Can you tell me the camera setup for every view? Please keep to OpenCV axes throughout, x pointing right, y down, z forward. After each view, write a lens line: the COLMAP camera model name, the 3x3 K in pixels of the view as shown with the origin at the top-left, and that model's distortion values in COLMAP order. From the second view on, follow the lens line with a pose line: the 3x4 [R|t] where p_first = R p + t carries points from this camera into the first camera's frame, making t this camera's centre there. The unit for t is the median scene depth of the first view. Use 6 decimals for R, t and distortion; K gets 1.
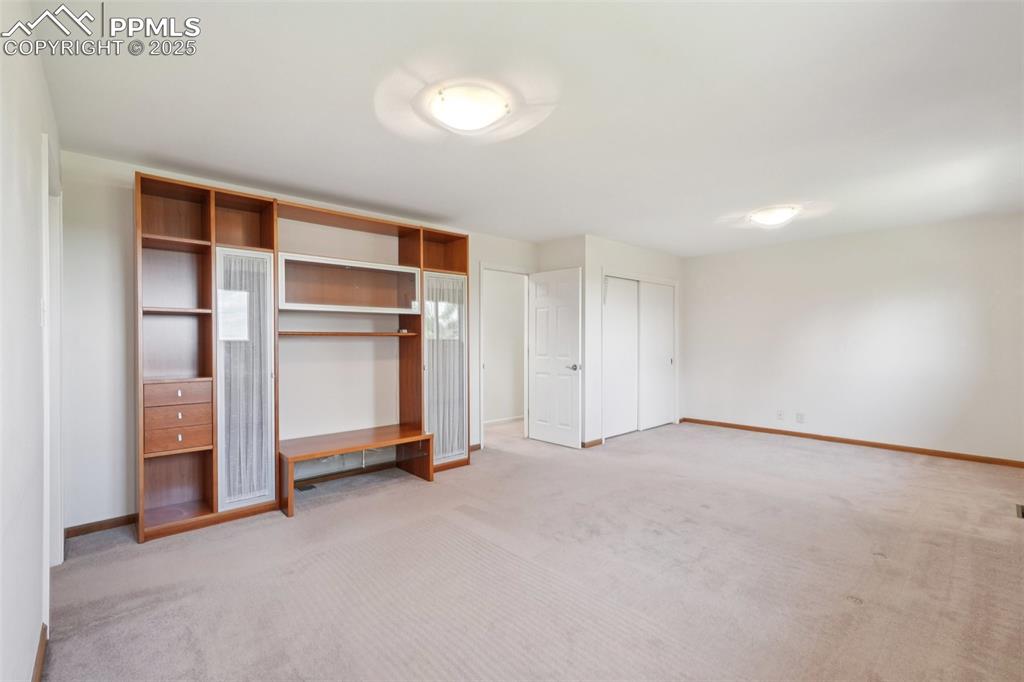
lens RADIAL K [[437.9, 0, 511.0], [0, 437.9, 340.2], [0, 0, 1]] dist [0.000629, 0.000694]
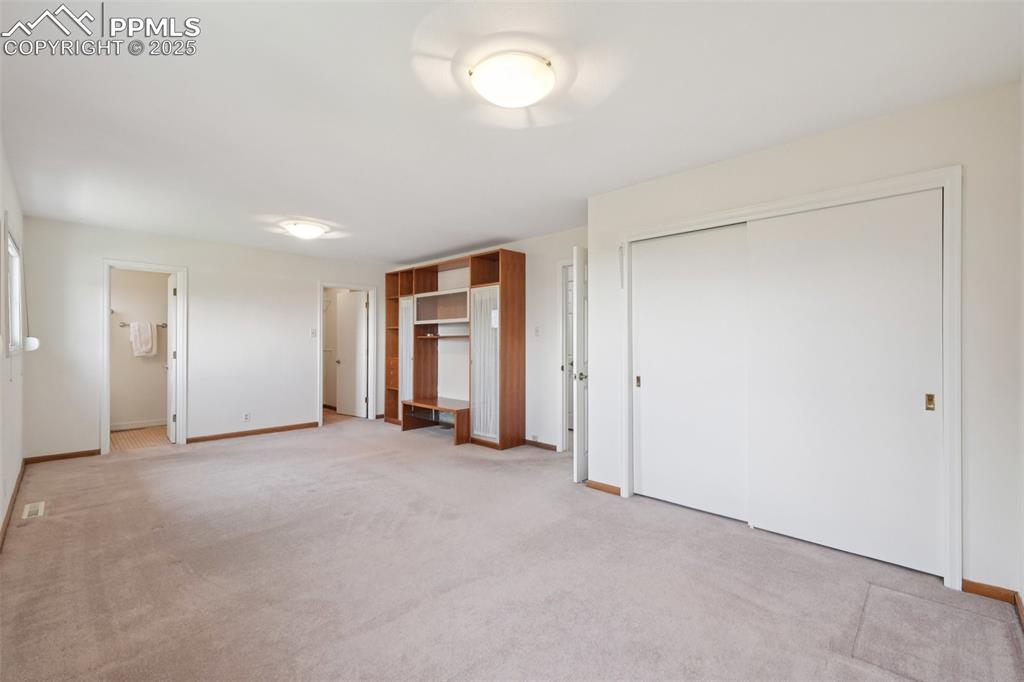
lens RADIAL K [[437.9, 0, 511.0], [0, 437.9, 340.2], [0, 0, 1]] dist [0.000629, 0.000694]
pose [[0.068590, -0.000792, -0.997645, 1.133110], [-0.000081, 1.000000, -0.000800, -0.000195], [0.997645, 0.000136, 0.068590, 1.037423]]
